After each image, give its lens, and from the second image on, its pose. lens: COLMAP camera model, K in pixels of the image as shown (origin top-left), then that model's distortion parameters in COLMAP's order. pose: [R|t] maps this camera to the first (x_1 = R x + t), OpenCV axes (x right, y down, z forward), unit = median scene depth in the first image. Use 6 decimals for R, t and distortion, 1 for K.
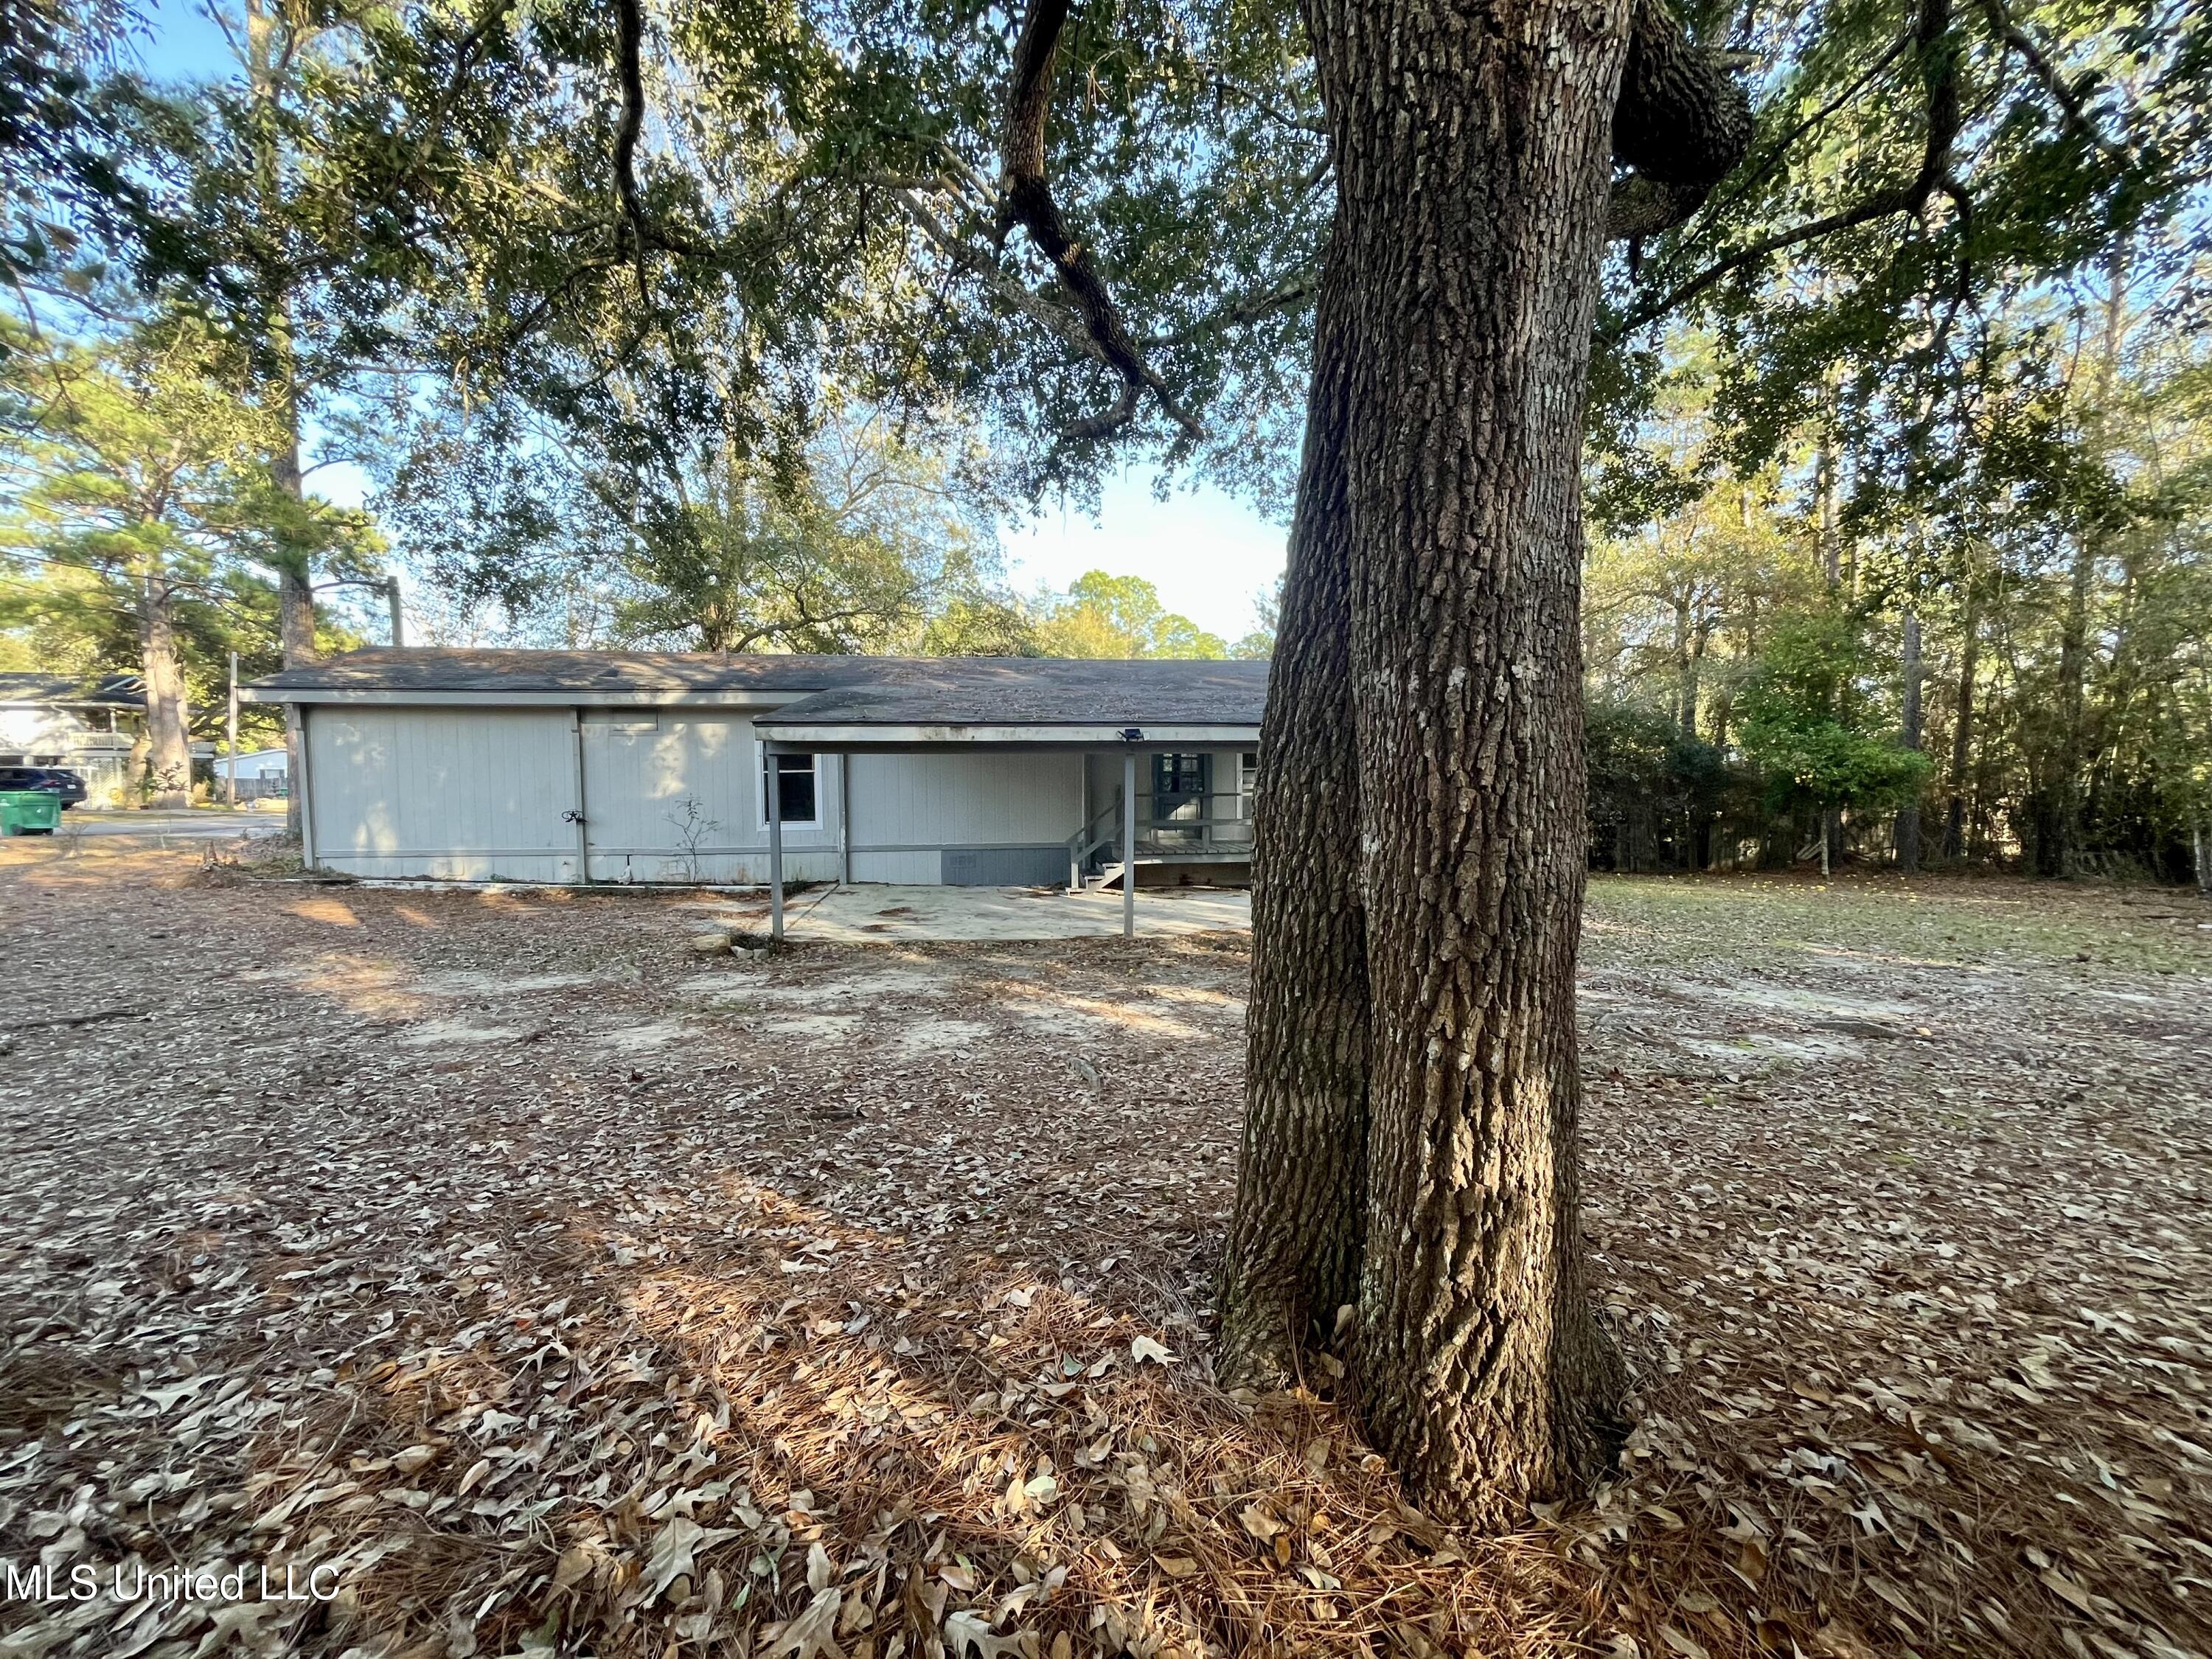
lens RADIAL K [[901.7, 0, 1097.1], [0, 901.7, 829.4], [0, 0, 1]] dist [0.001154, 0.000264]
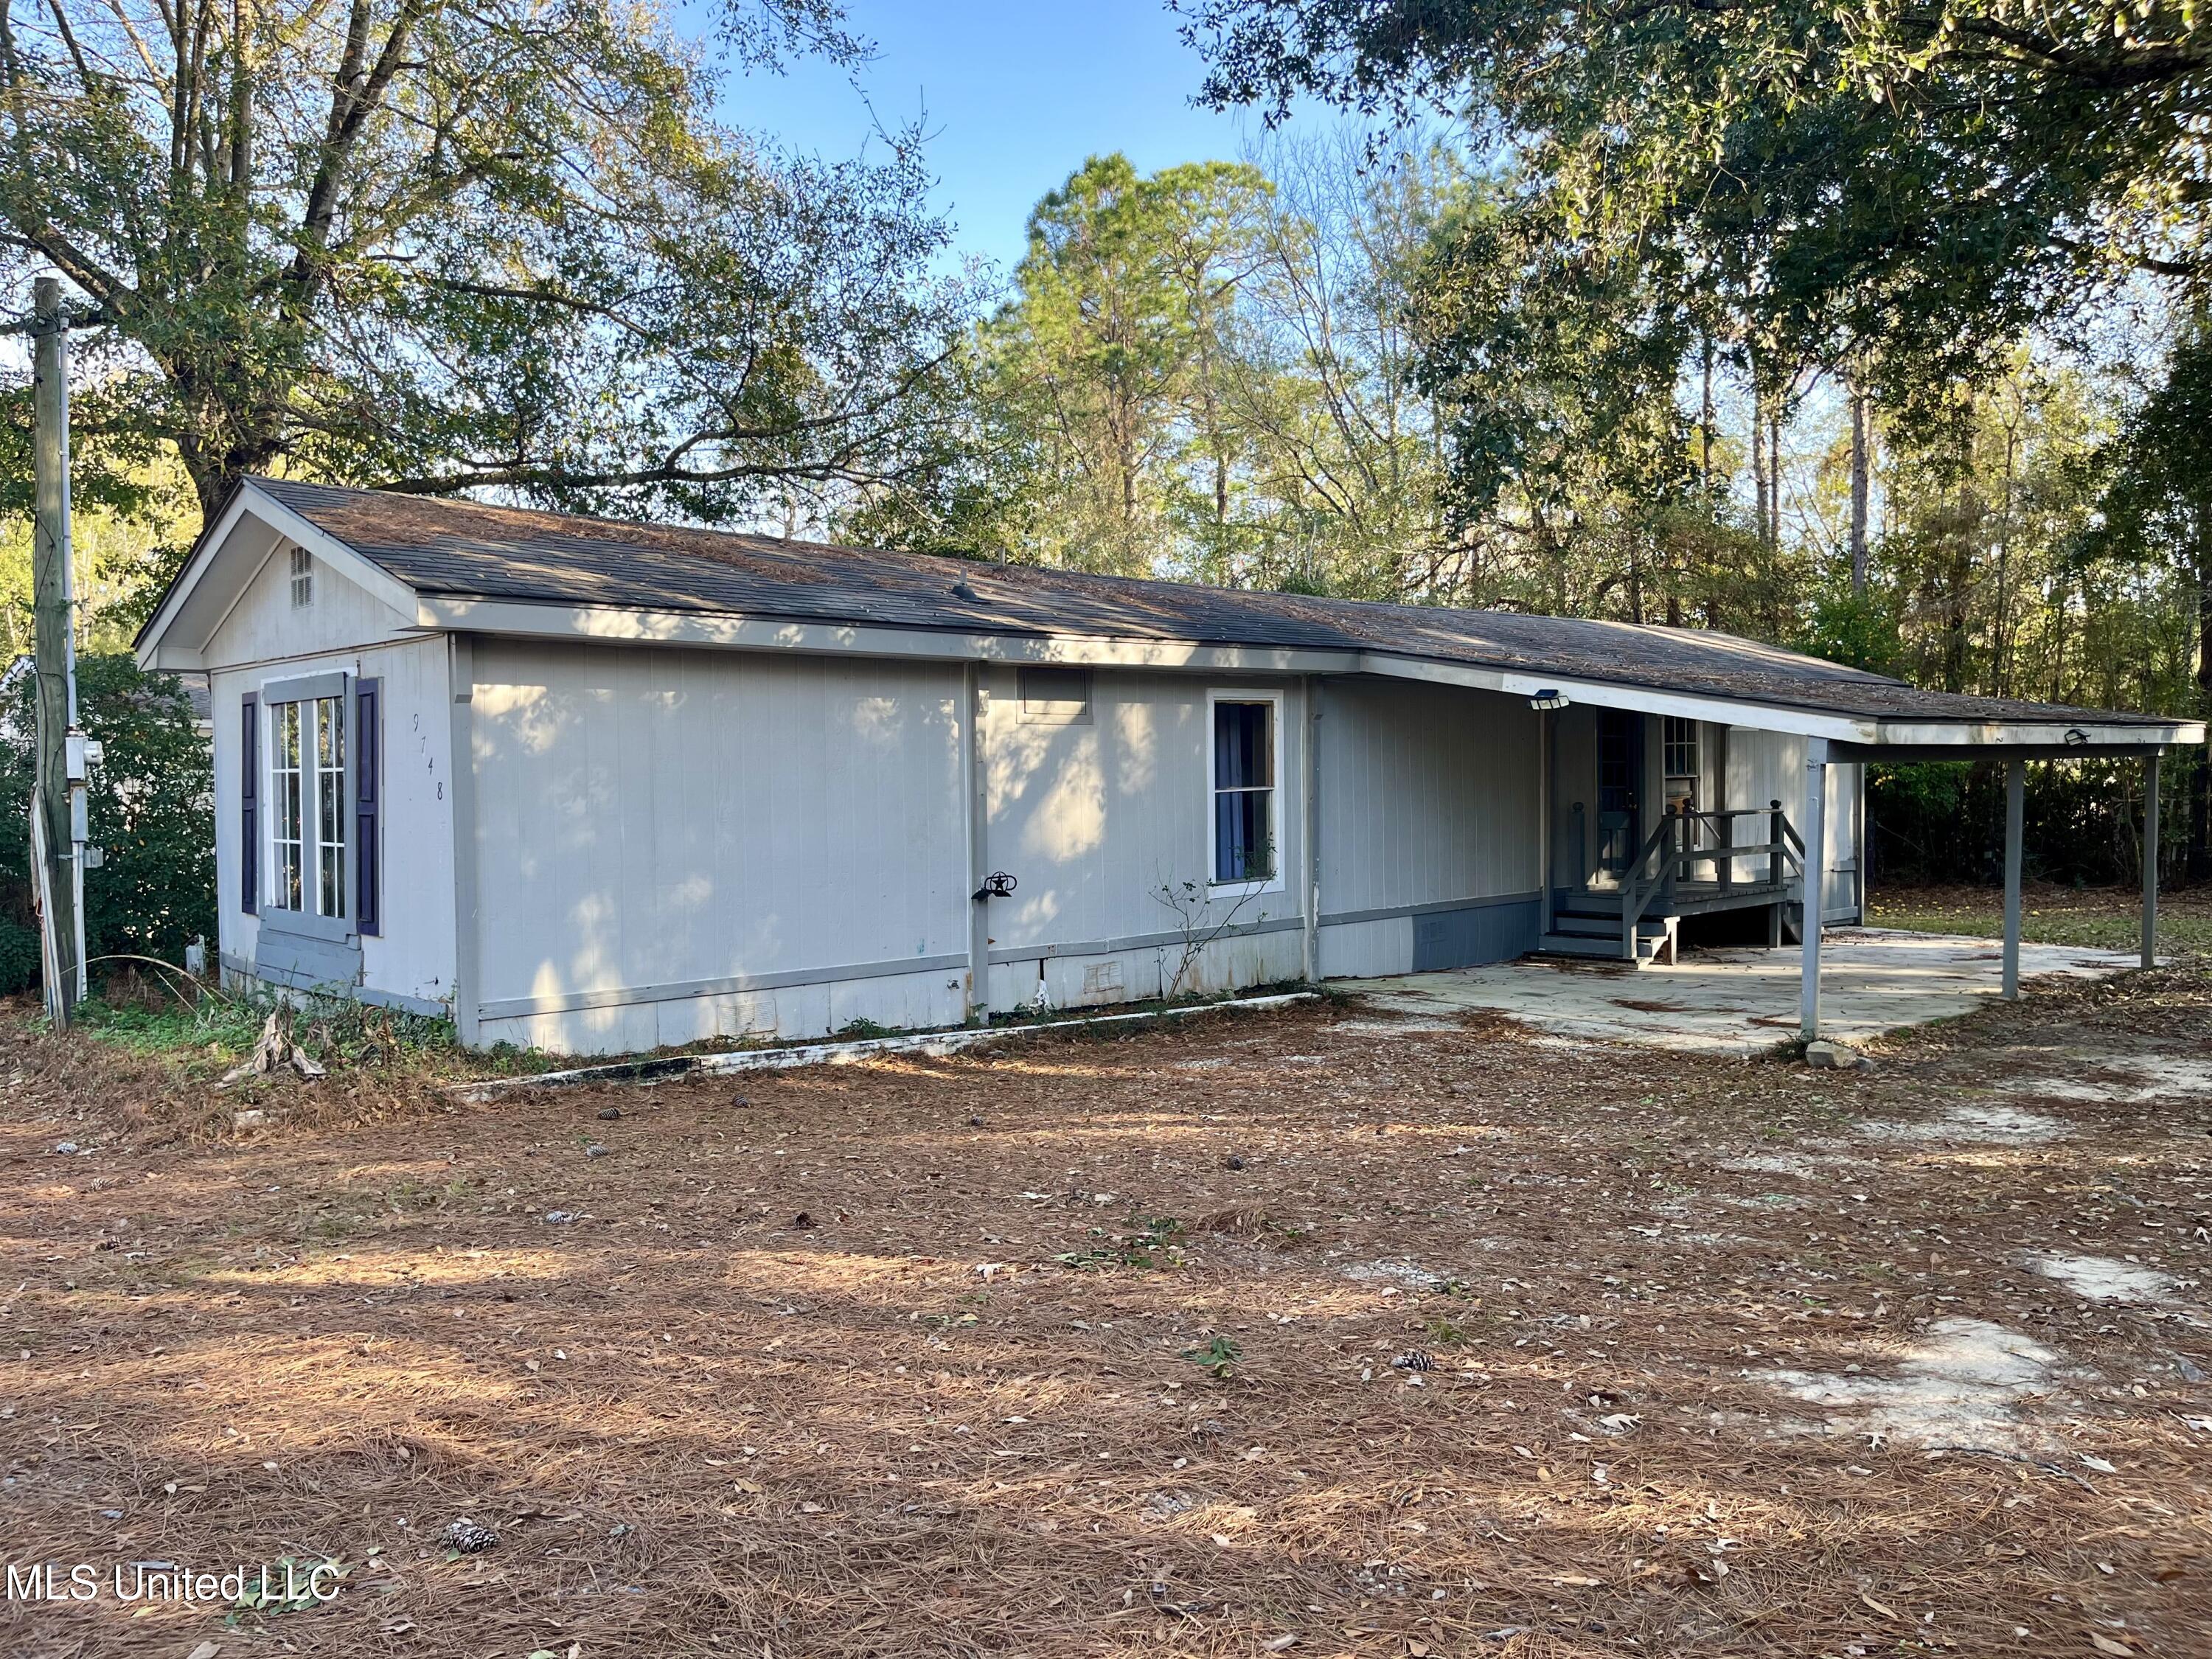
lens RADIAL K [[1635.5, 0, 1102.6], [0, 1635.5, 824.1], [0, 0, 1]] dist [0.042778, -0.007481]
pose [[0.800718, -0.024423, 0.598543, -1.058699], [0.045326, 0.998774, -0.019882, -0.027769], [-0.597324, 0.043049, 0.800844, 0.248794]]
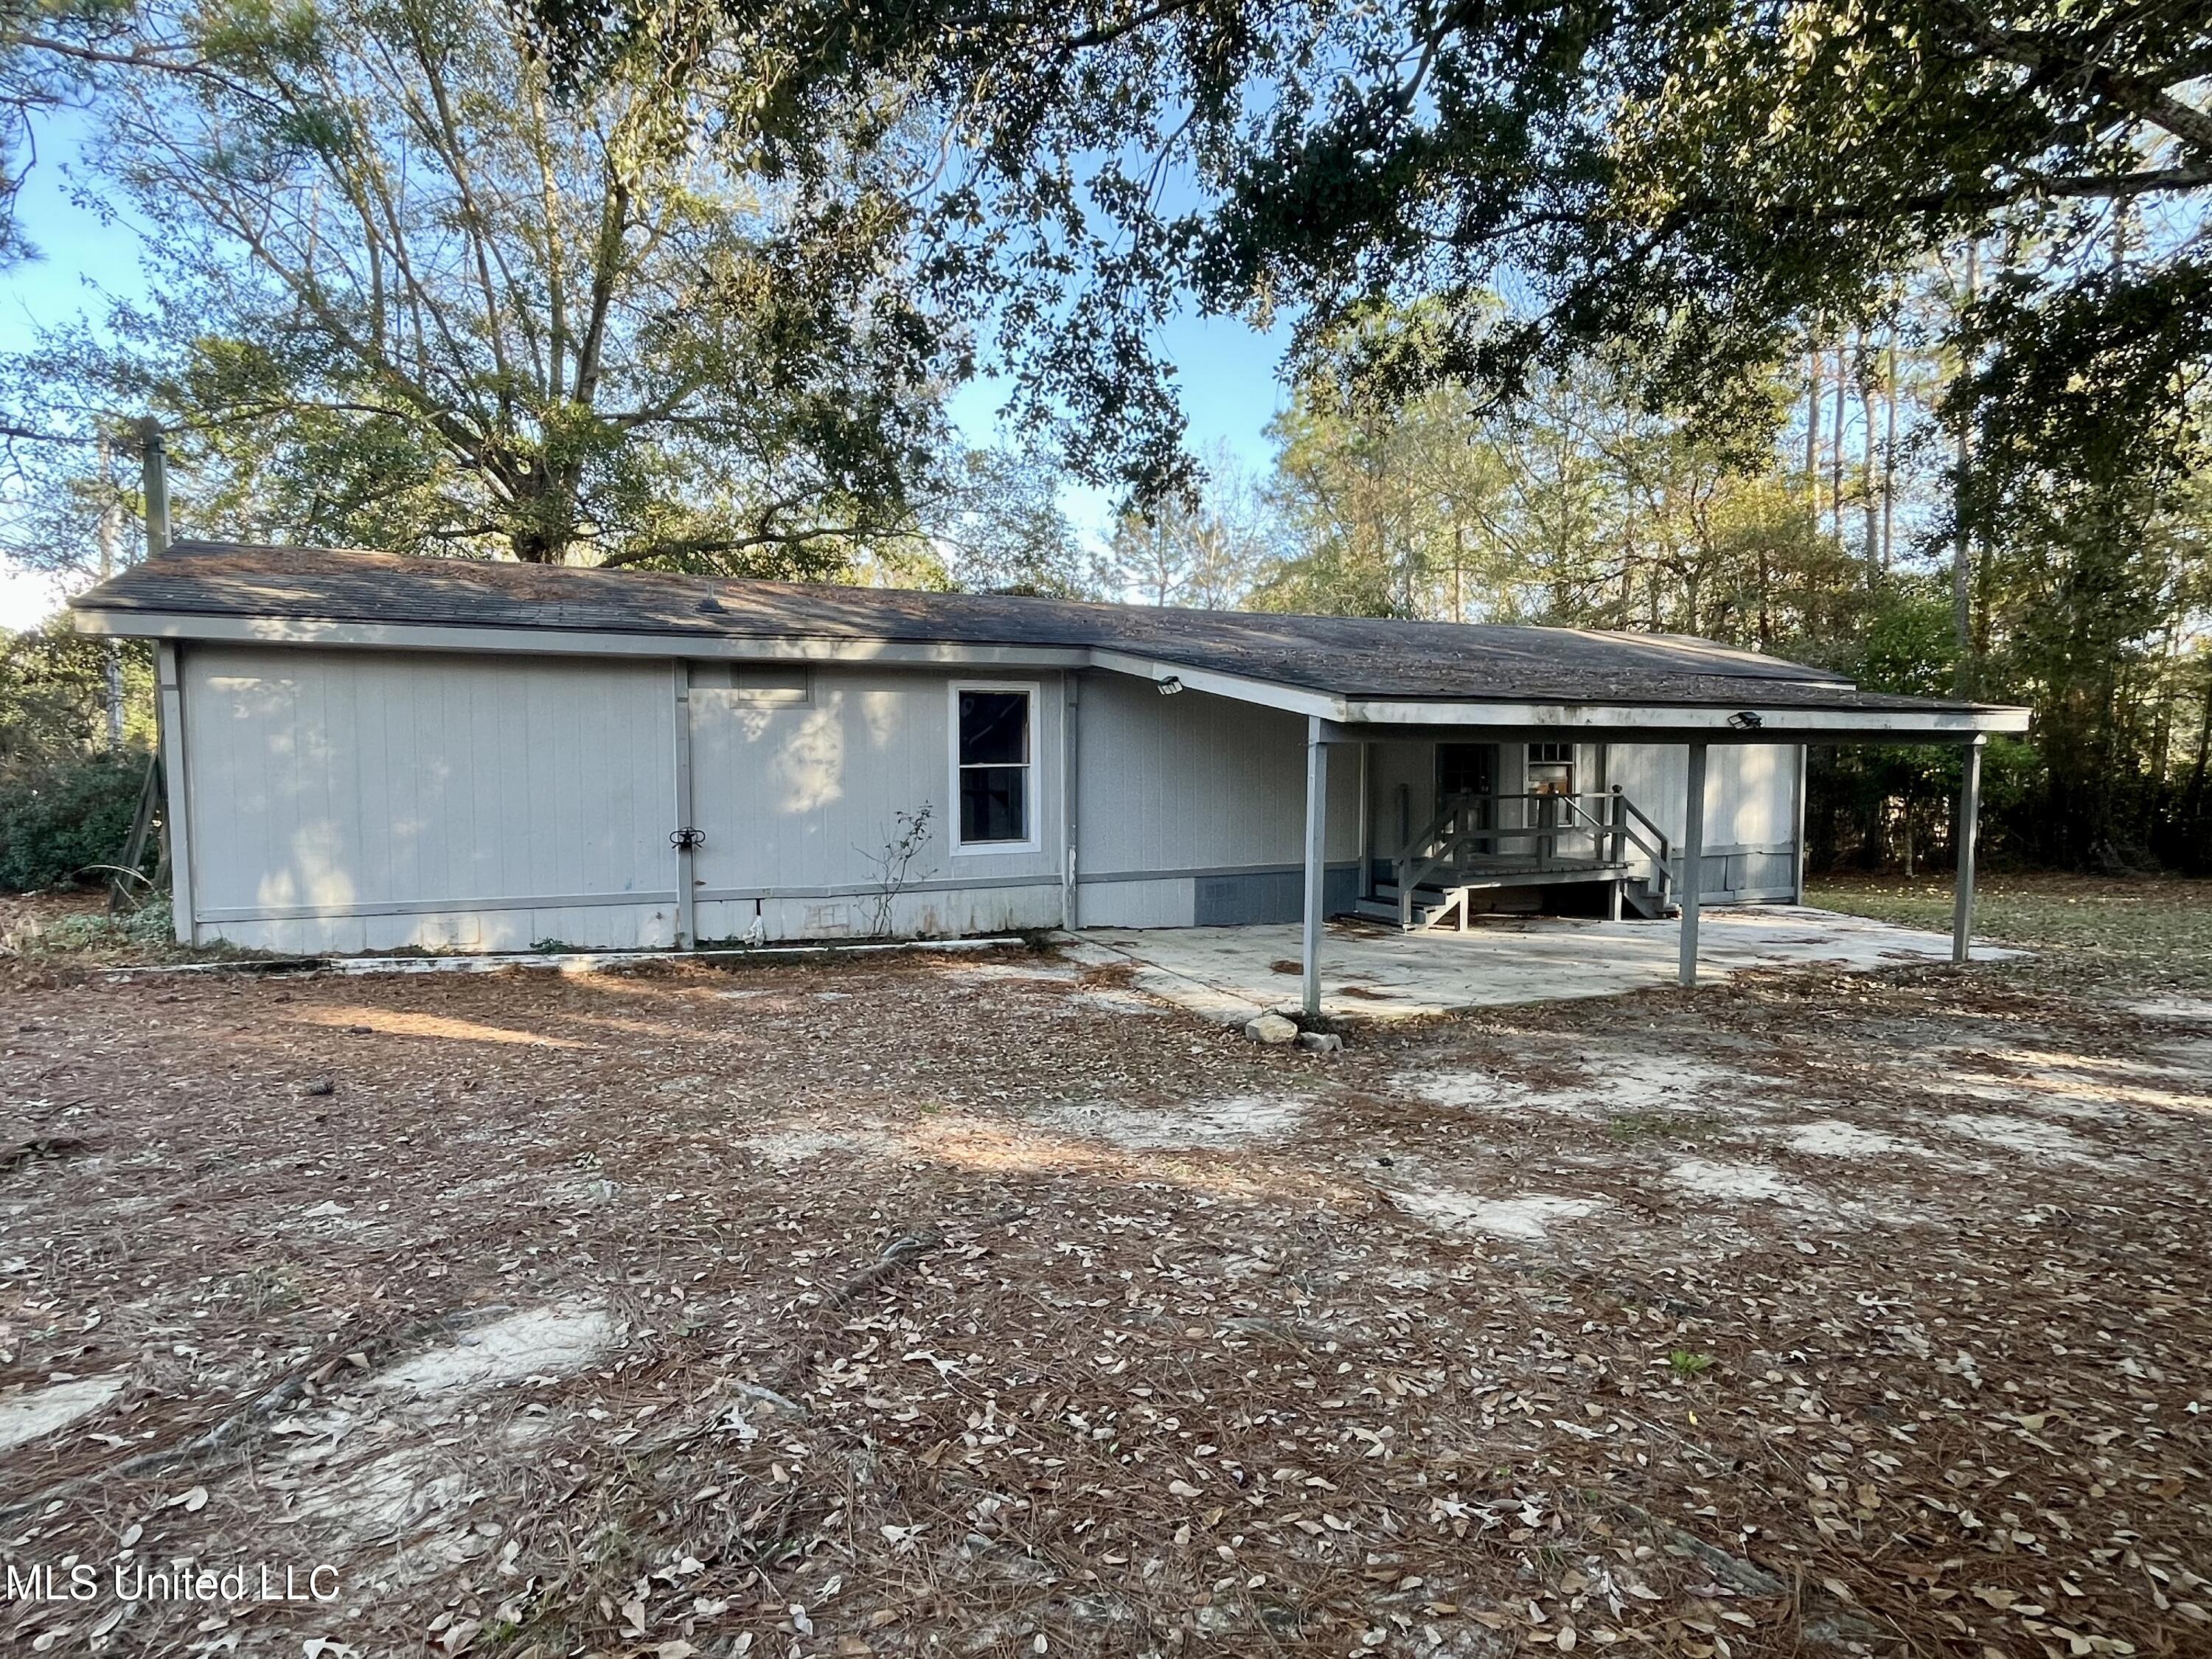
lens RADIAL K [[1162.0, 0, 1112.5], [0, 1162.0, 835.5], [0, 0, 1]] dist [0.002928, 0.000798]
pose [[0.951433, -0.016696, 0.307403, -0.543493], [0.017386, 0.999849, 0.000494, -0.012055], [-0.307364, 0.004875, 0.951579, 0.159719]]
